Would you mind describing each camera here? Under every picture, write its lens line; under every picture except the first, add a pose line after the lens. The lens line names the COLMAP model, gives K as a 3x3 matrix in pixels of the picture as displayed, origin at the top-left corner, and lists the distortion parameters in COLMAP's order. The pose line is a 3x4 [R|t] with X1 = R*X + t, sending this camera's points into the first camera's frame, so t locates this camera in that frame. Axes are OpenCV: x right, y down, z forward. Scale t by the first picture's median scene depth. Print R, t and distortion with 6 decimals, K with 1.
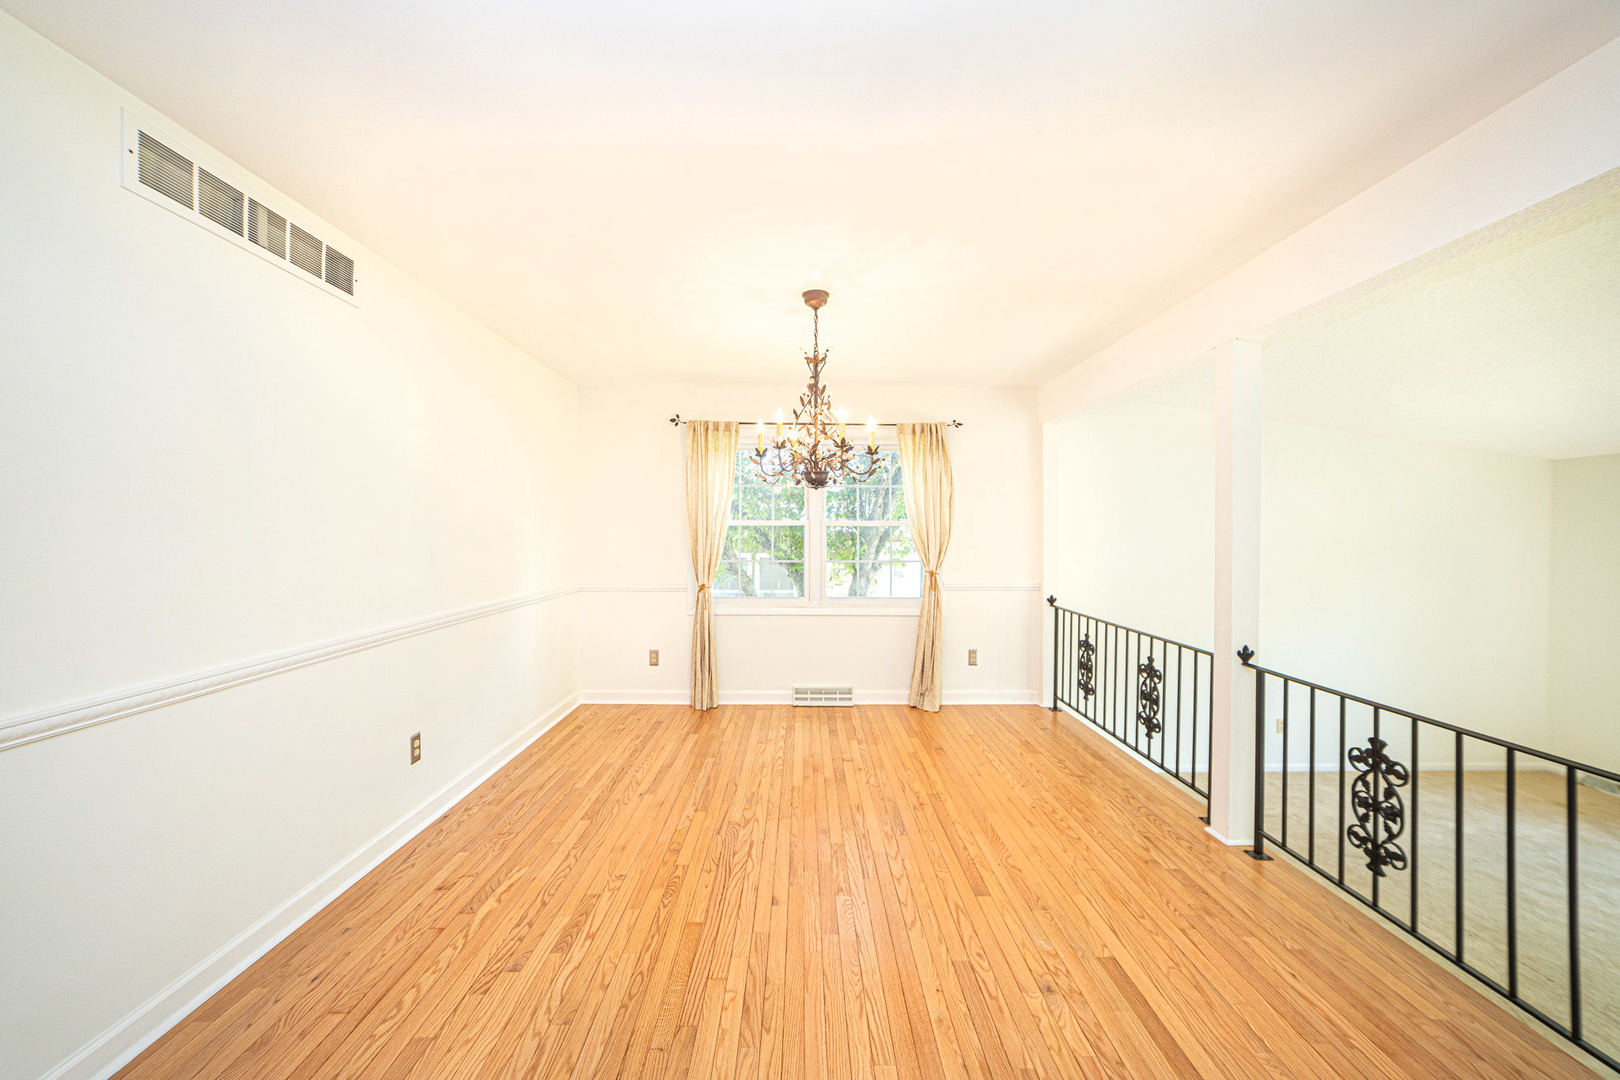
lens RADIAL K [[617.2, 0, 797.7], [0, 617.2, 533.8], [0, 0, 1]] dist [-0.021638, 0.006777]
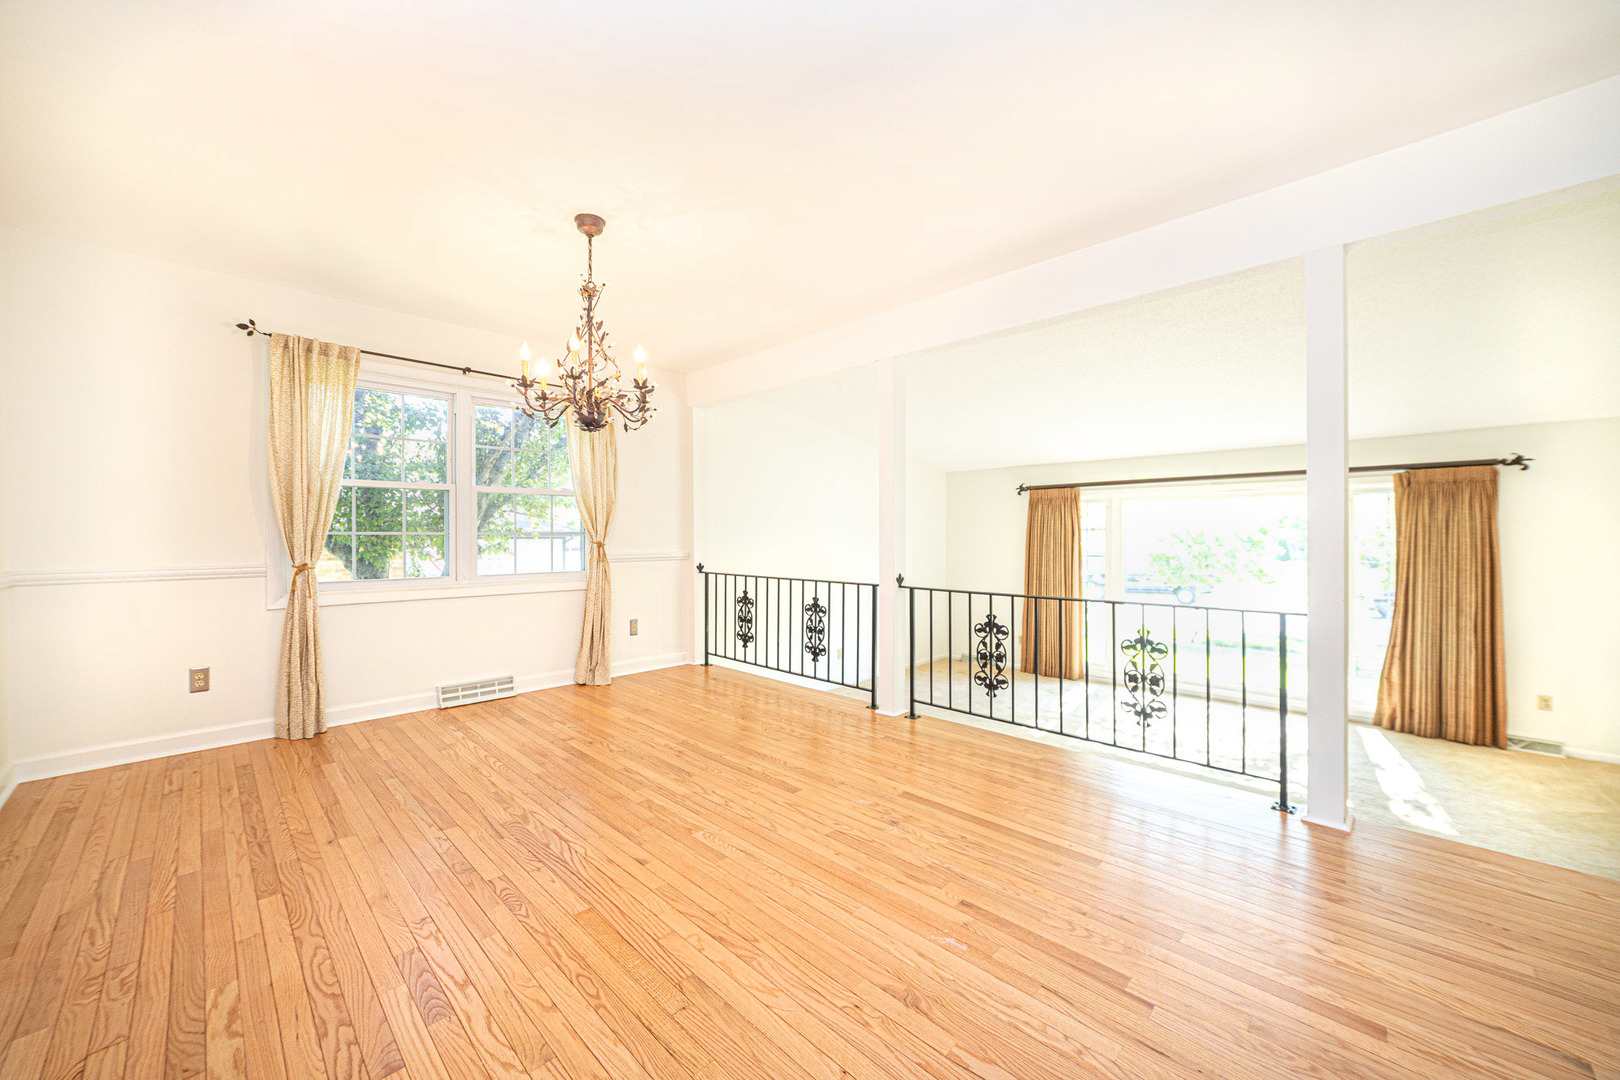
lens RADIAL K [[617.2, 0, 810.2], [0, 617.2, 533.0], [0, 0, 1]] dist [-0.021638, 0.006777]
pose [[0.699464, -0.001132, 0.714667, -0.390191], [0.006079, 0.999972, -0.004366, 0.082415], [-0.714642, 0.007398, 0.699451, 0.126129]]
